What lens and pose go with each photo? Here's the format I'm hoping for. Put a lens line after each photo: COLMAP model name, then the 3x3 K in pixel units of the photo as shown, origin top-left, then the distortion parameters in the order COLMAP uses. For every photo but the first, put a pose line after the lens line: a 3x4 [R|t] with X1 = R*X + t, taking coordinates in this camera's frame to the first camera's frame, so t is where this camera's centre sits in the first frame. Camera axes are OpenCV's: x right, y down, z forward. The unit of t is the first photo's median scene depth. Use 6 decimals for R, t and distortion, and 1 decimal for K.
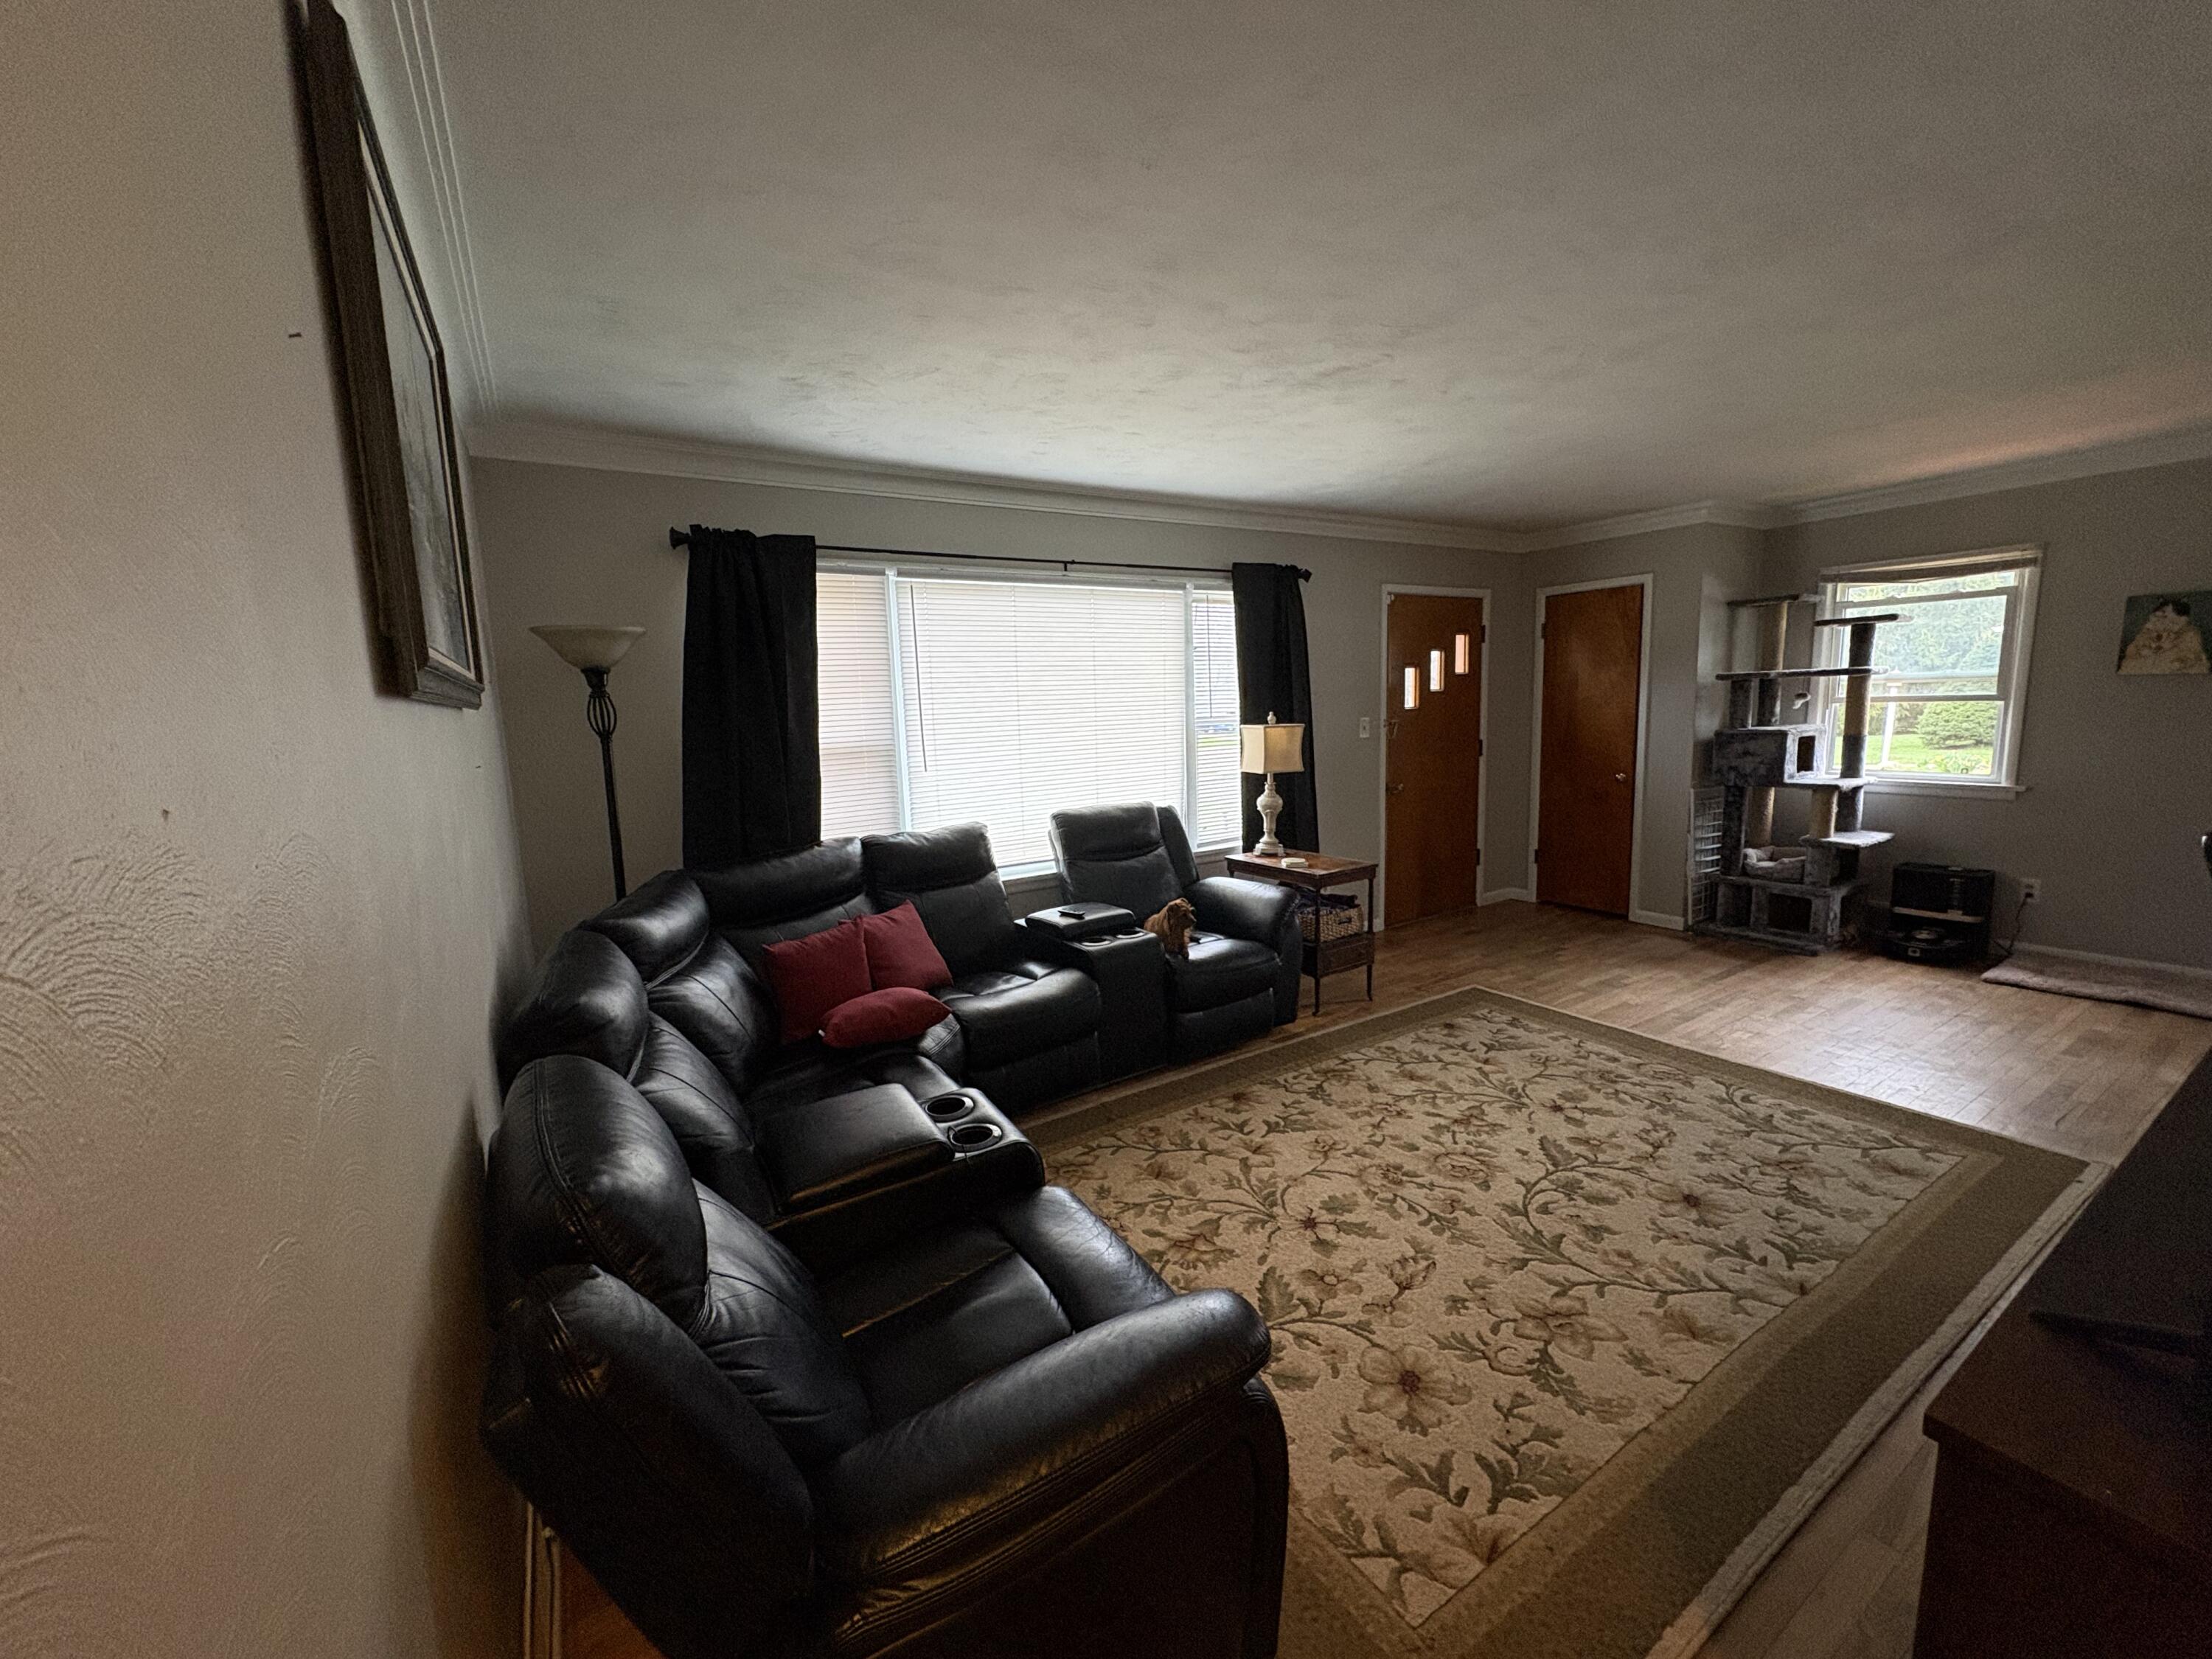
lens RADIAL K [[887.3, 0, 1106.0], [0, 887.3, 829.5], [0, 0, 1]] dist [0.000584, 0.000088]
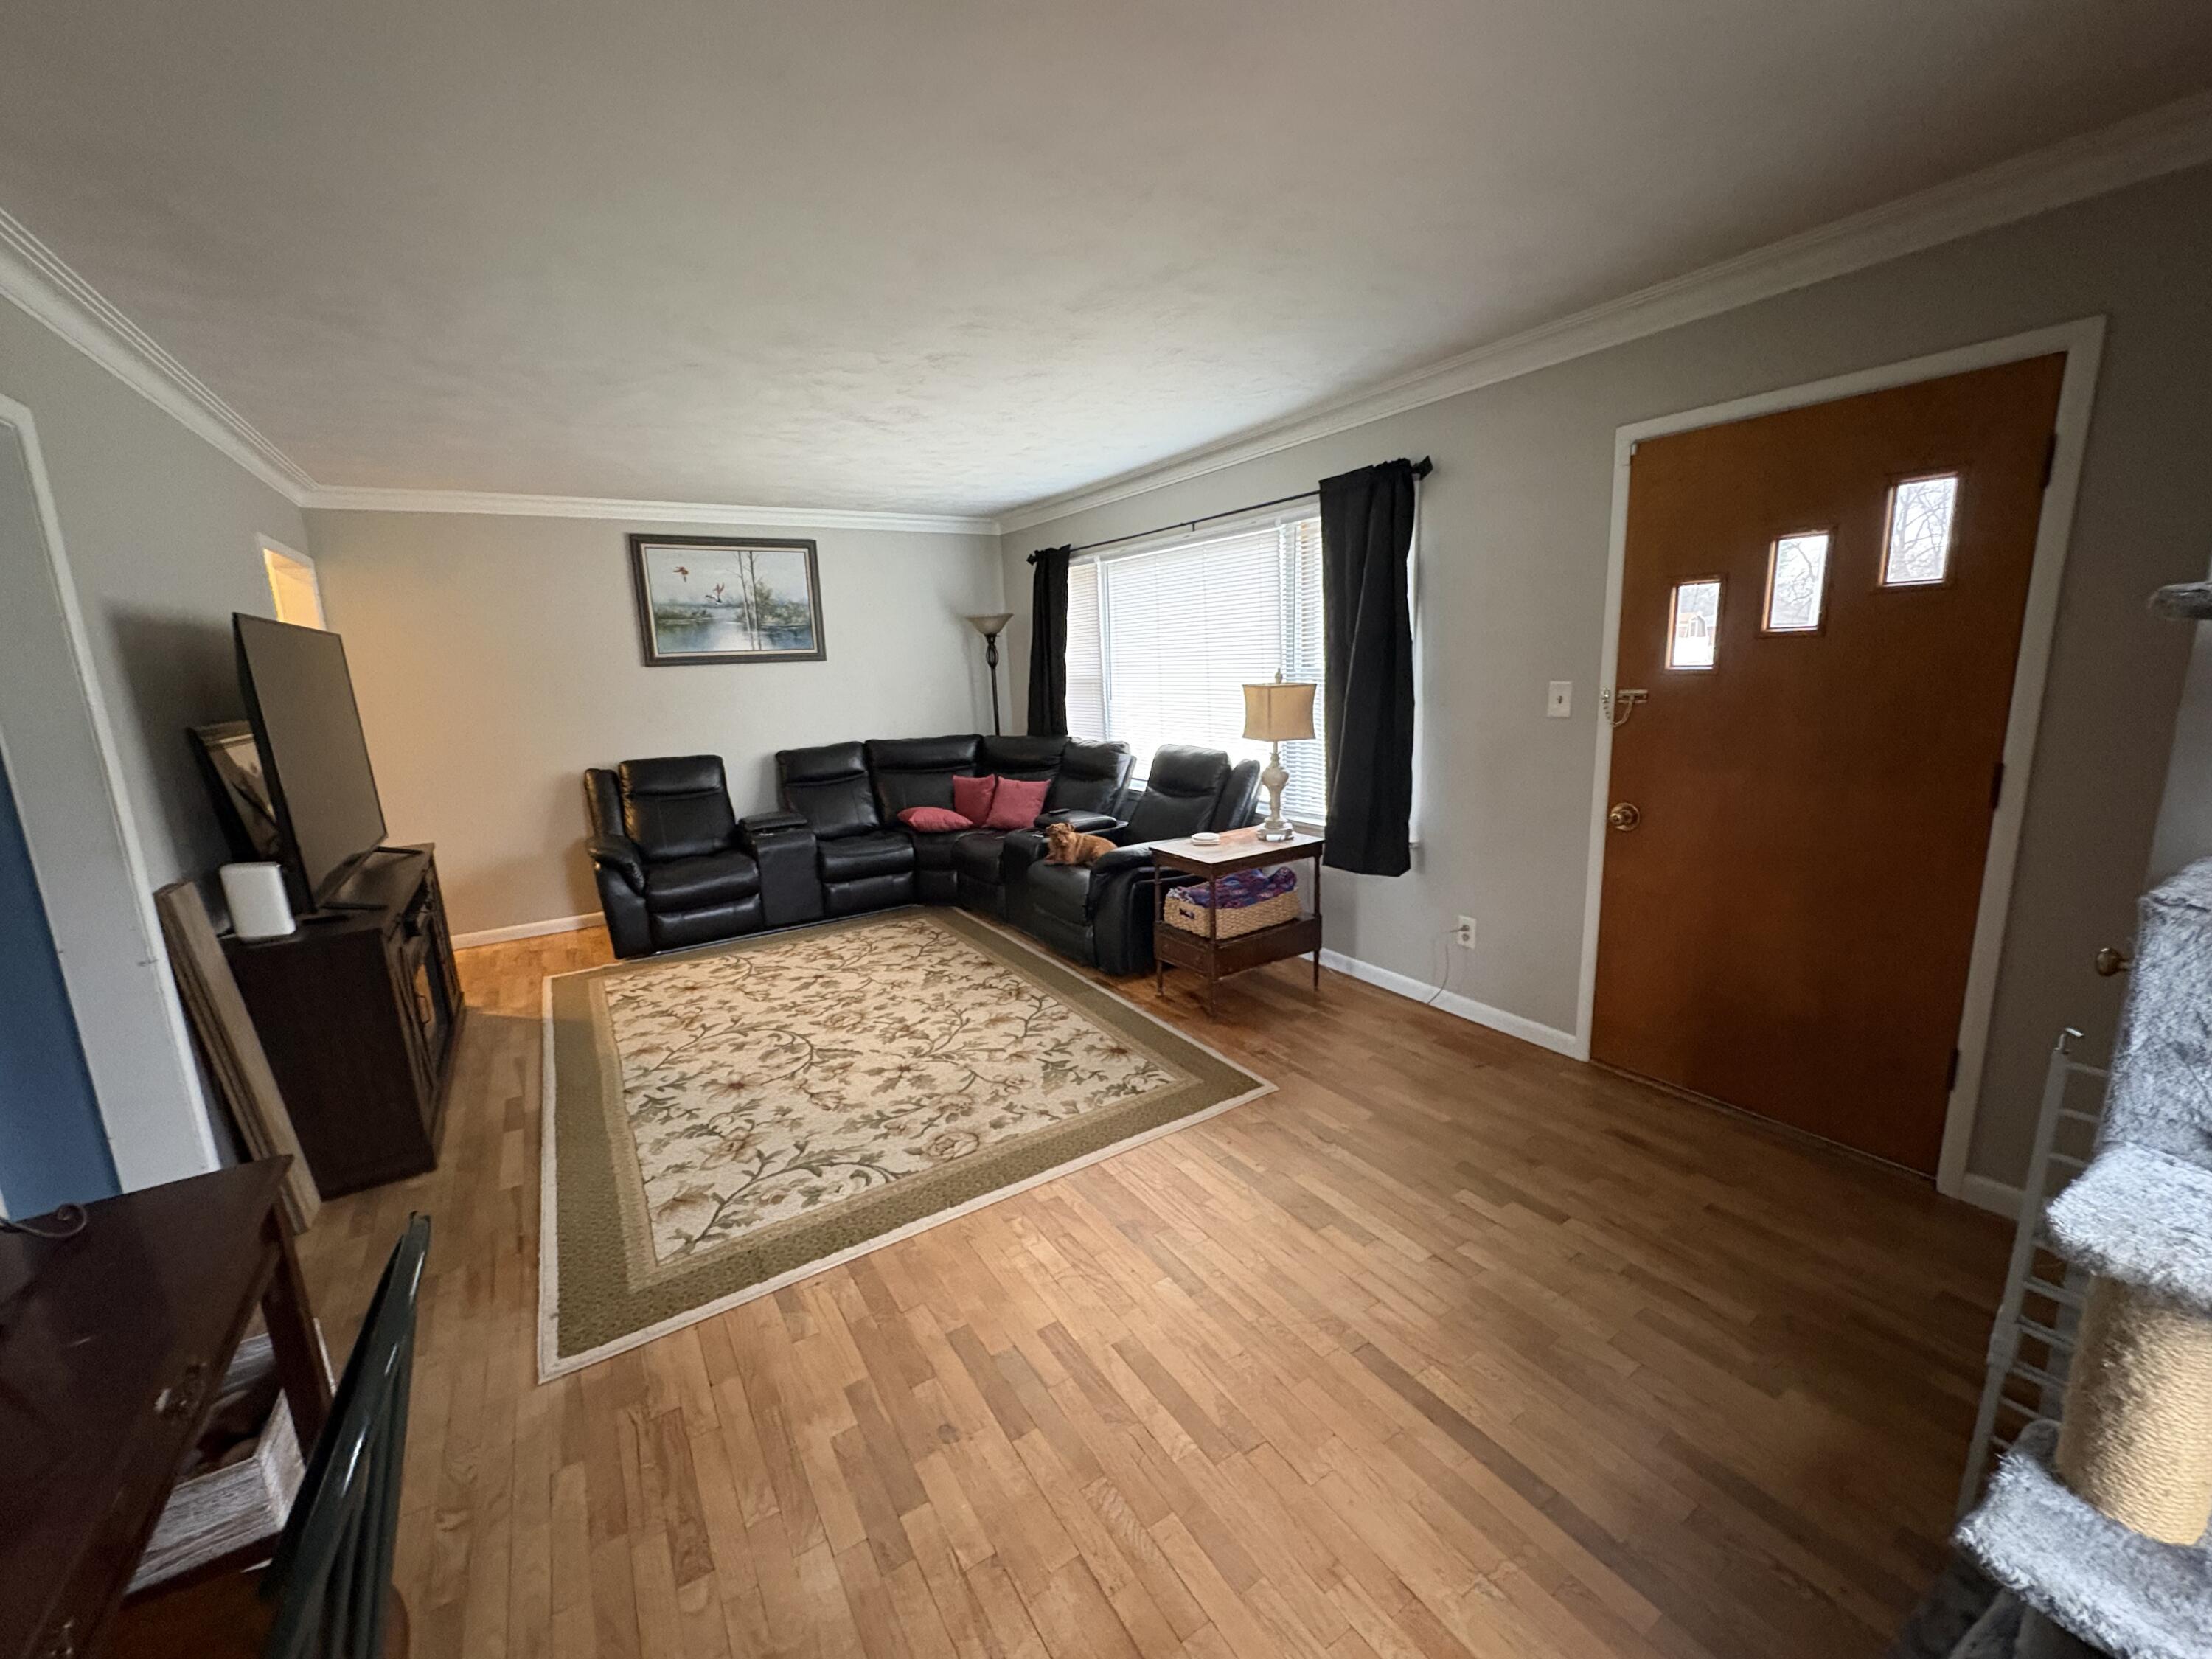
lens RADIAL K [[887.3, 0, 1106.0], [0, 887.3, 829.5], [0, 0, 1]] dist [0.000584, 0.000088]
pose [[0.001300, 0.232364, -0.972628, 1.461239], [-0.100797, 0.967706, 0.231054, -0.228789], [0.994906, 0.097737, 0.024680, 1.177417]]
